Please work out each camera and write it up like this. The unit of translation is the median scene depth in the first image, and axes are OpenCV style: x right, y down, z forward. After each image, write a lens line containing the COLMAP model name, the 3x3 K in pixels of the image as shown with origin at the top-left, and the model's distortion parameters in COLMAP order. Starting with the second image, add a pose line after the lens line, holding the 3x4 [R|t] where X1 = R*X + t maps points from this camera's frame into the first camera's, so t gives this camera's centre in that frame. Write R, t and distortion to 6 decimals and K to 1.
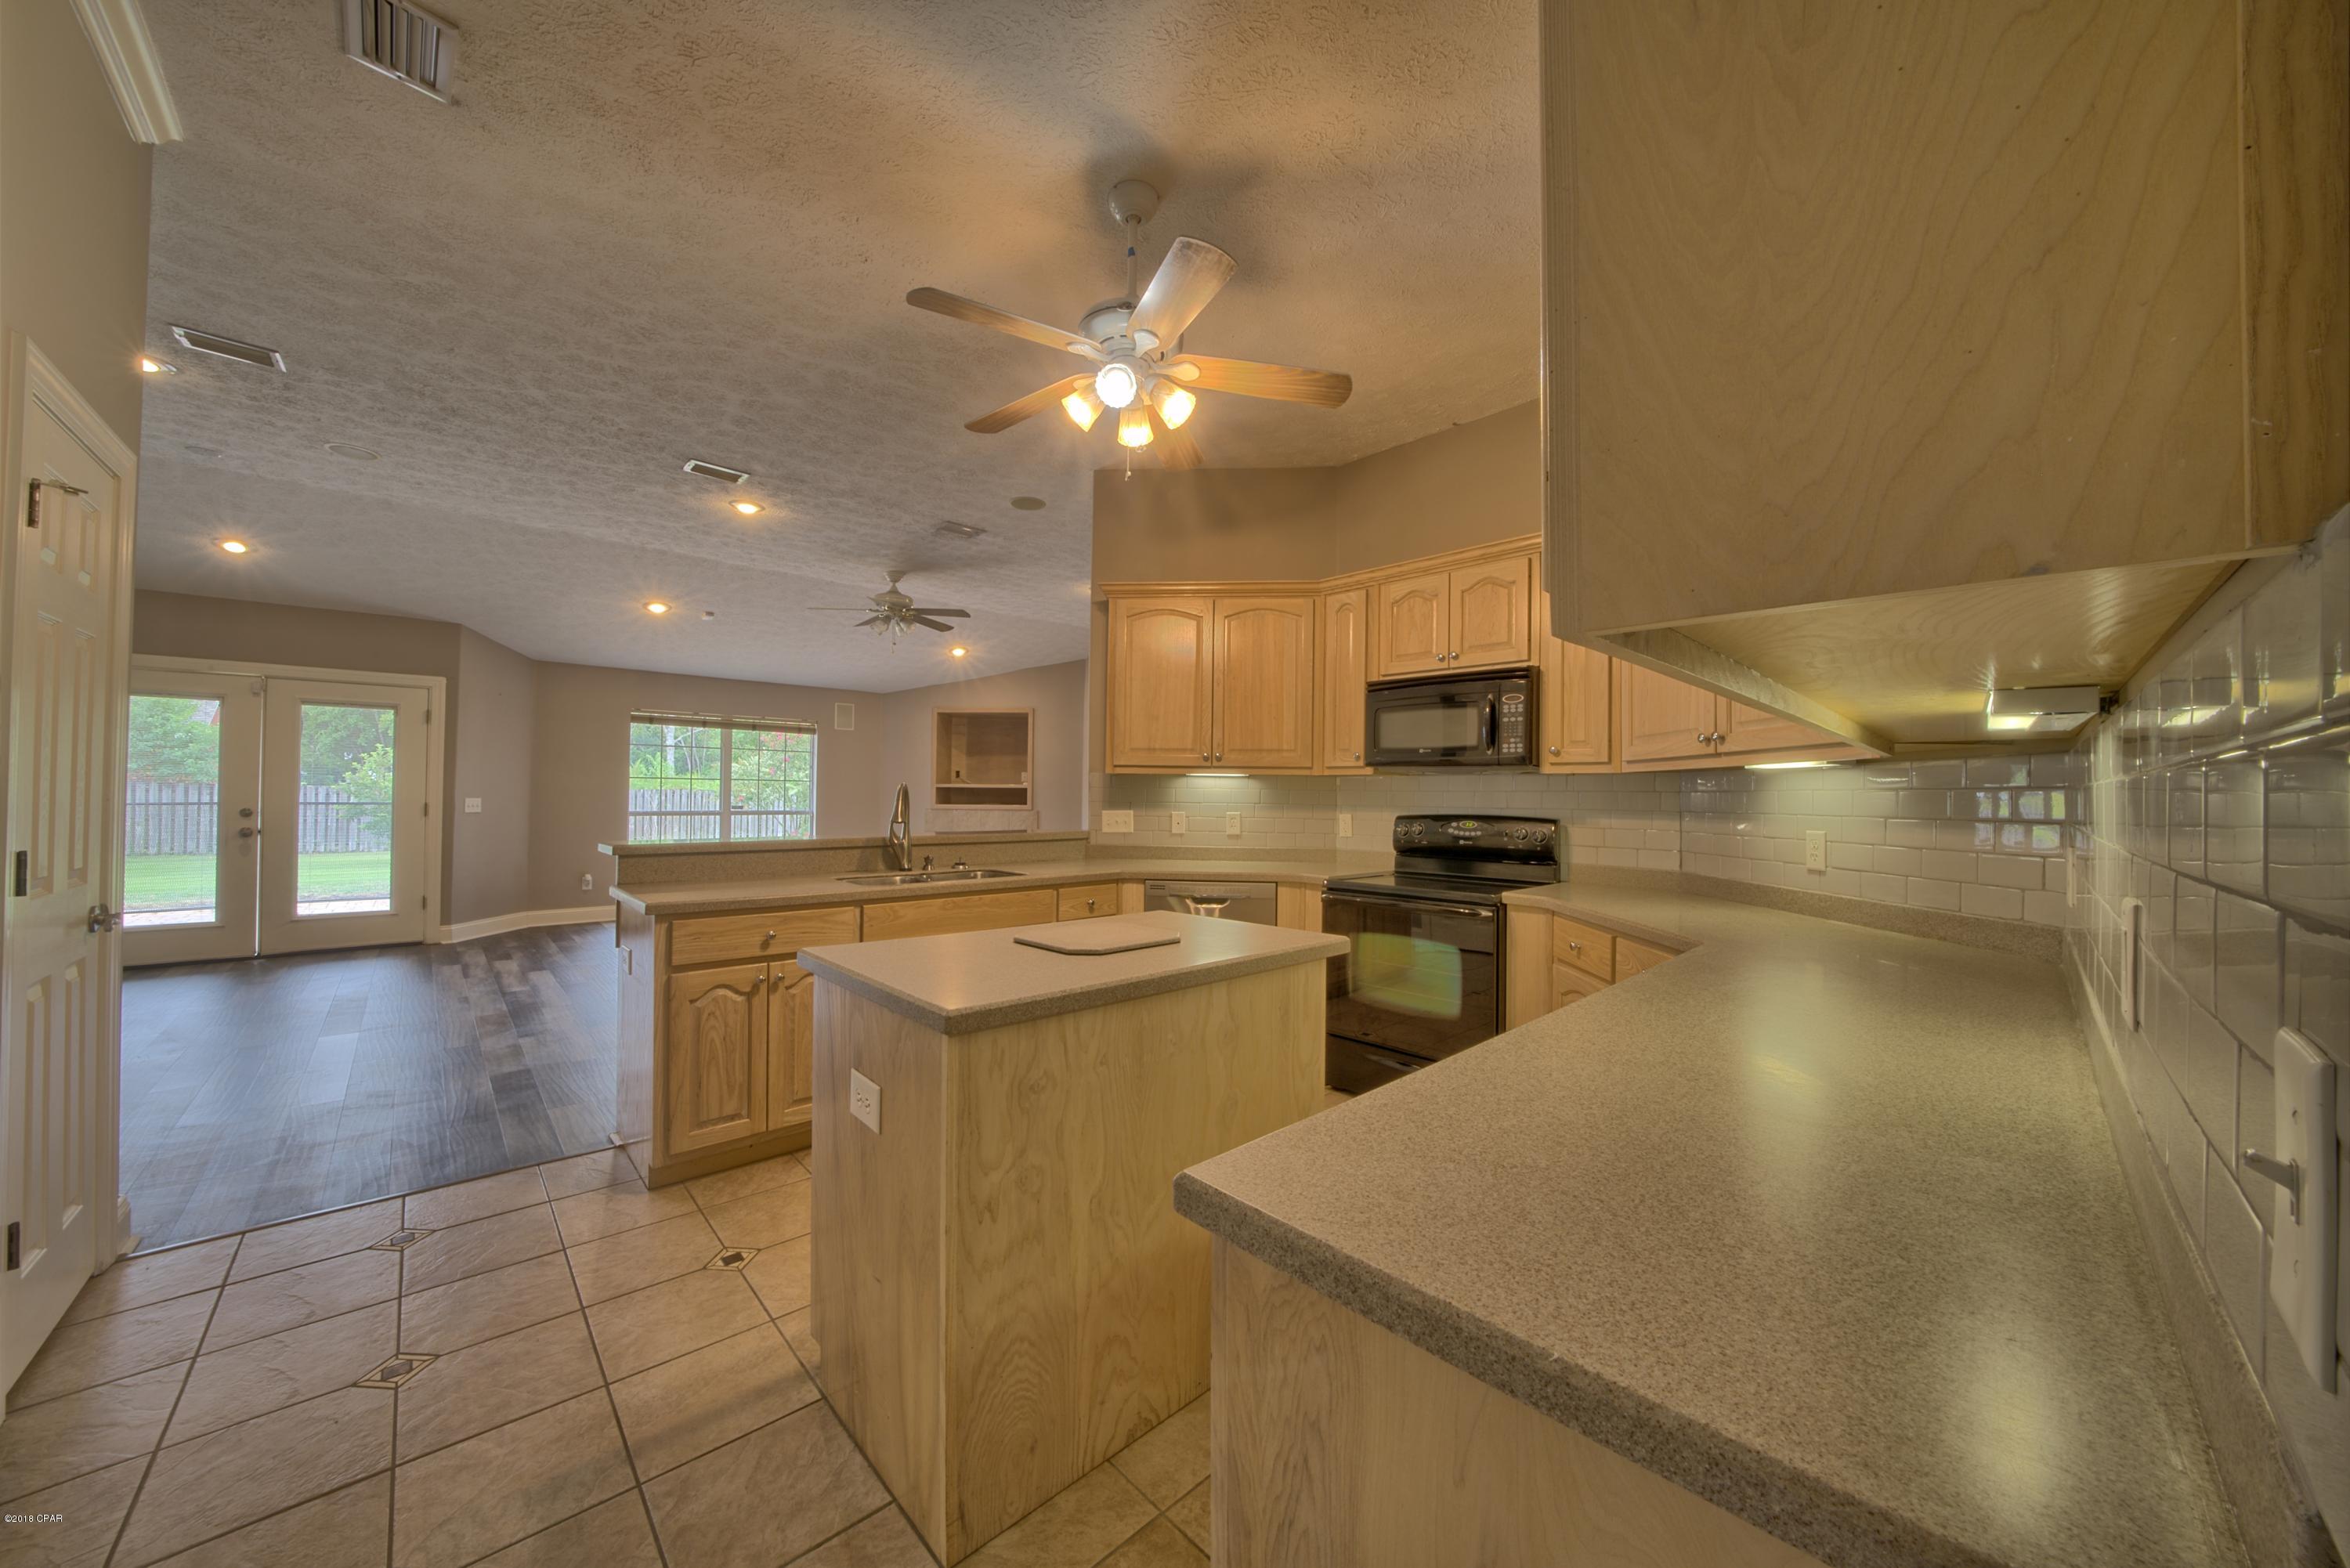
lens RADIAL K [[810.0, 0, 1170.5], [0, 810.0, 782.7], [0, 0, 1]] dist [-0.029222, 0.003399]
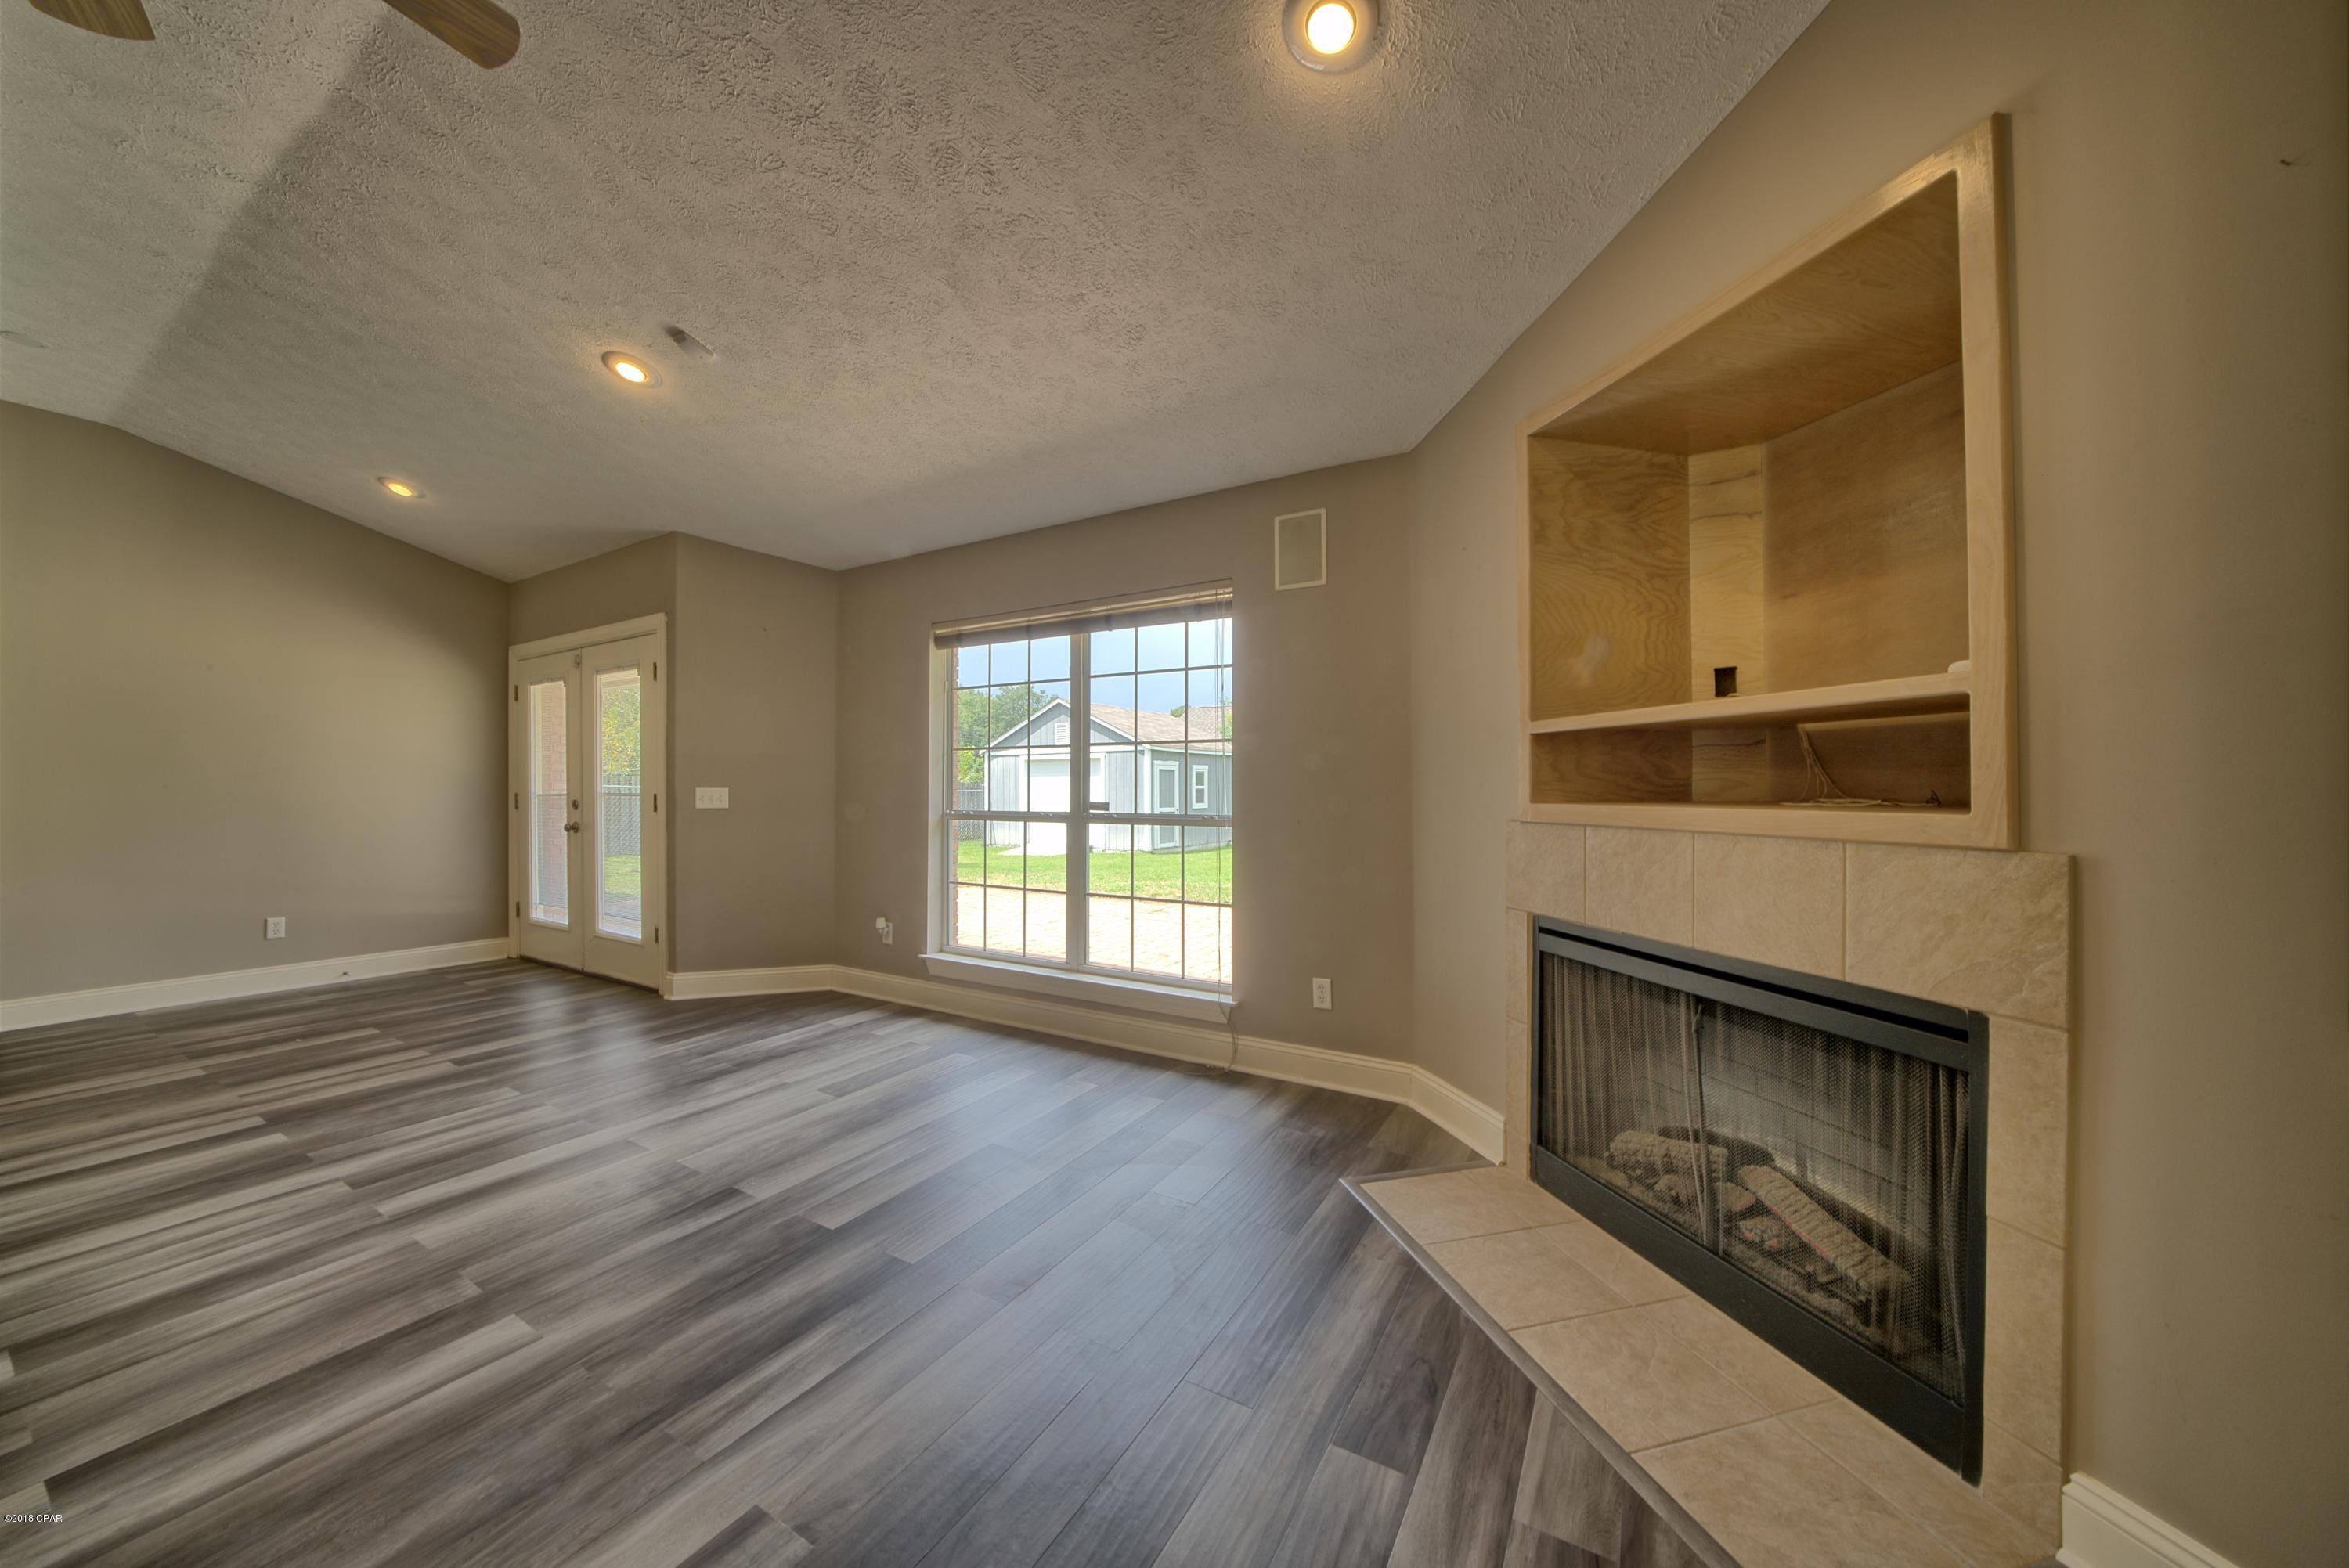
lens RADIAL K [[809.7, 0, 1170.0], [0, 809.7, 782.7], [0, 0, 1]] dist [-0.029222, 0.003399]
pose [[0.276530, -0.014488, -0.960896, -0.203103], [0.020789, 0.999743, -0.009091, 0.050368], [0.960780, -0.017462, 0.276760, 1.997131]]
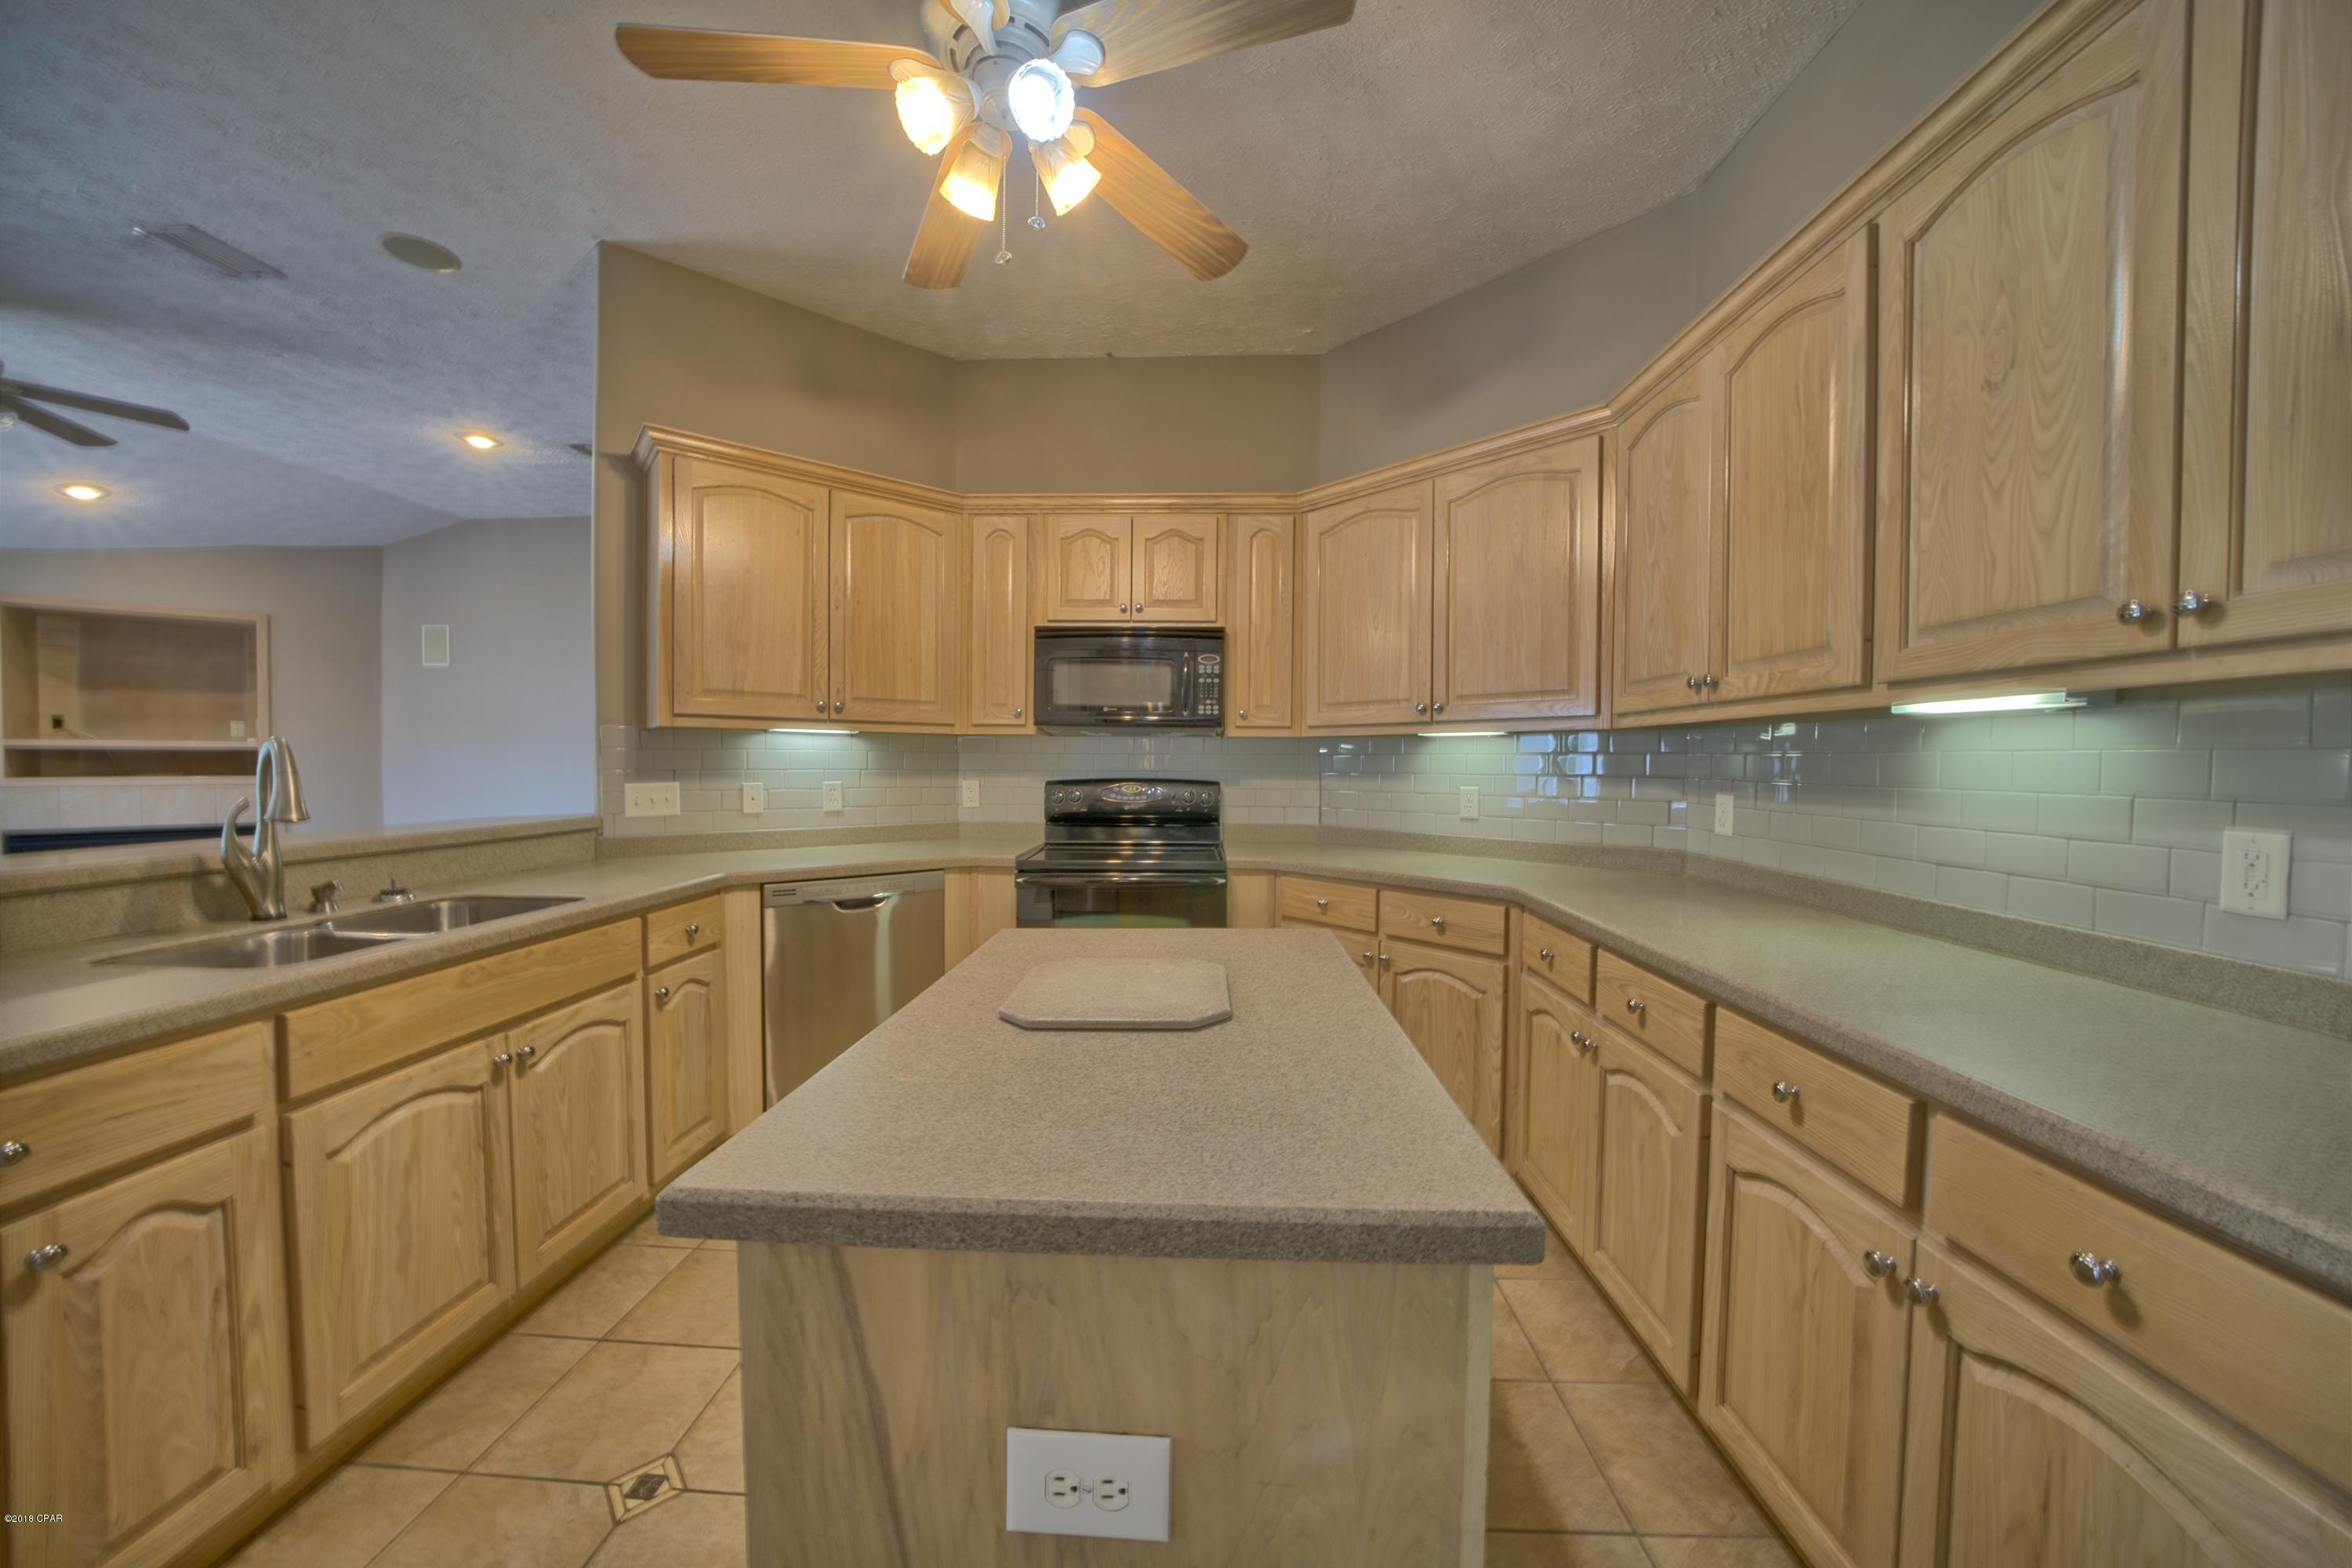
lens RADIAL K [[810.8, 0, 1171.5], [0, 810.8, 782.7], [0, 0, 1]] dist [-0.029222, 0.003399]
pose [[0.713203, -0.024514, 0.700529, -0.243122], [-0.008824, 0.998995, 0.043942, 0.002054], [-0.700902, -0.037522, 0.712270, 0.263453]]
